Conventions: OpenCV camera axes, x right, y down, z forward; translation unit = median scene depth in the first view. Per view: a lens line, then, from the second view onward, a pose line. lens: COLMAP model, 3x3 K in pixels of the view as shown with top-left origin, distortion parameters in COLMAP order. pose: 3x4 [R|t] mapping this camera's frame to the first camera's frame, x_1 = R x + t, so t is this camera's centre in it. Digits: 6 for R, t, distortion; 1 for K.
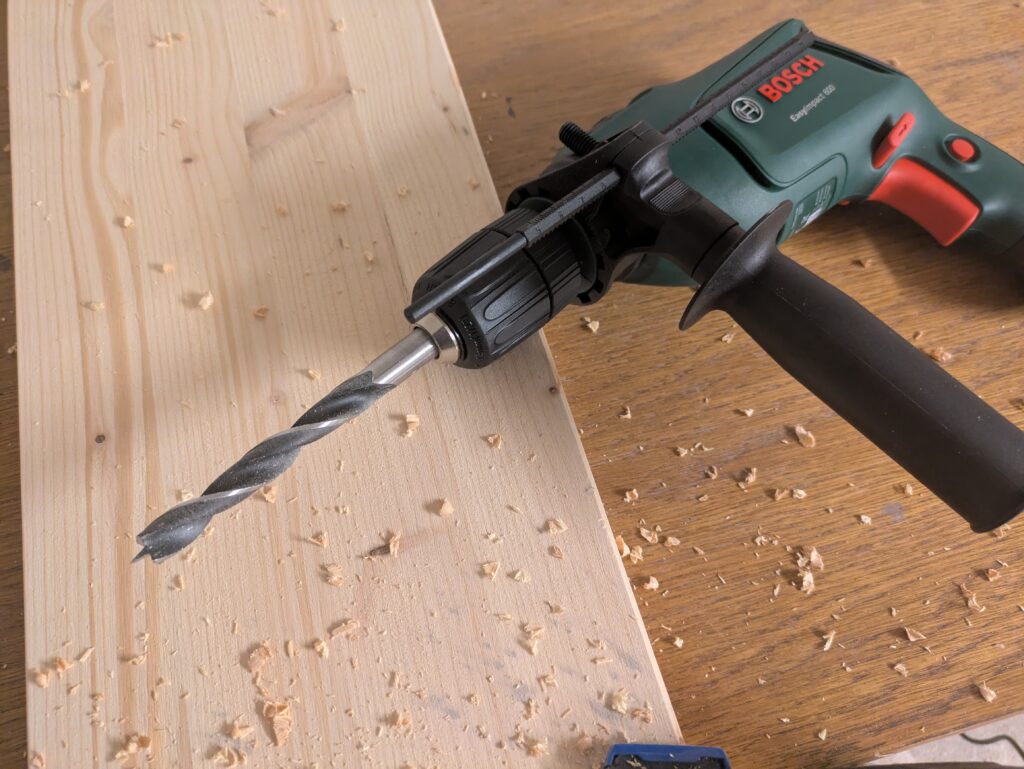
lens RADIAL K [[800.4, 0, 510.1], [0, 800.4, 386.7], [0, 0, 1]] dist [0.038392, -0.070236]
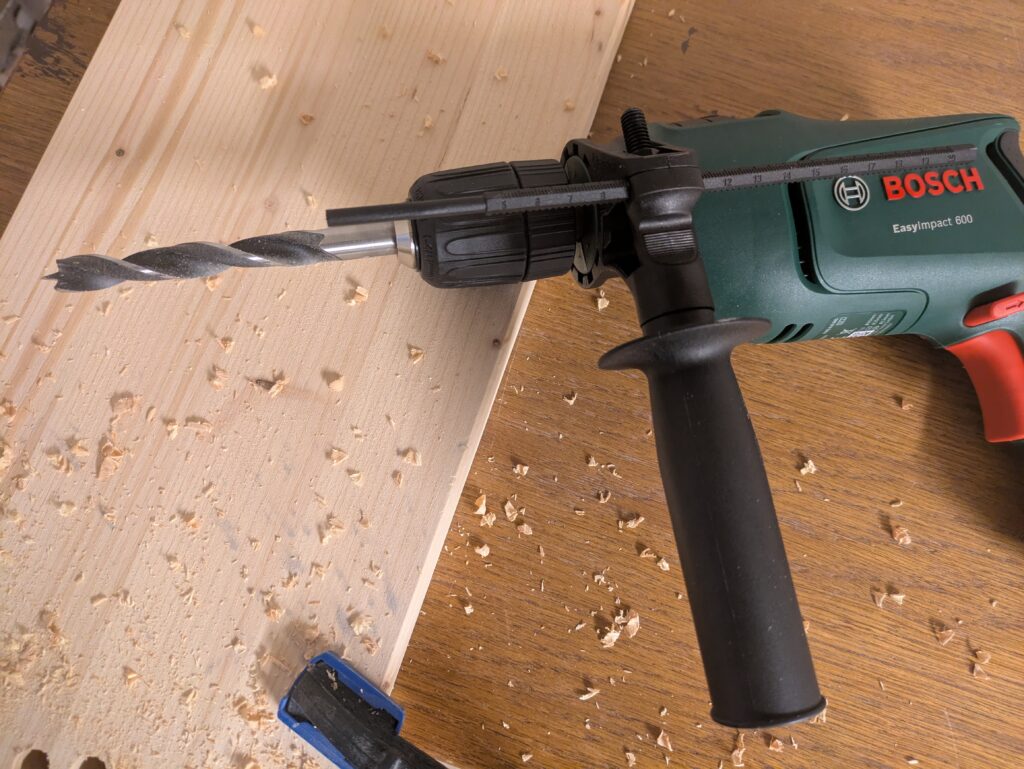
lens RADIAL K [[800.4, 0, 510.1], [0, 800.4, 386.7], [0, 0, 1]] dist [0.038392, -0.070236]
pose [[0.824306, 0.551287, -0.128852, 0.241125], [-0.511183, 0.822571, 0.249135, -0.220543], [0.243335, -0.139497, 0.959859, 0.050679]]
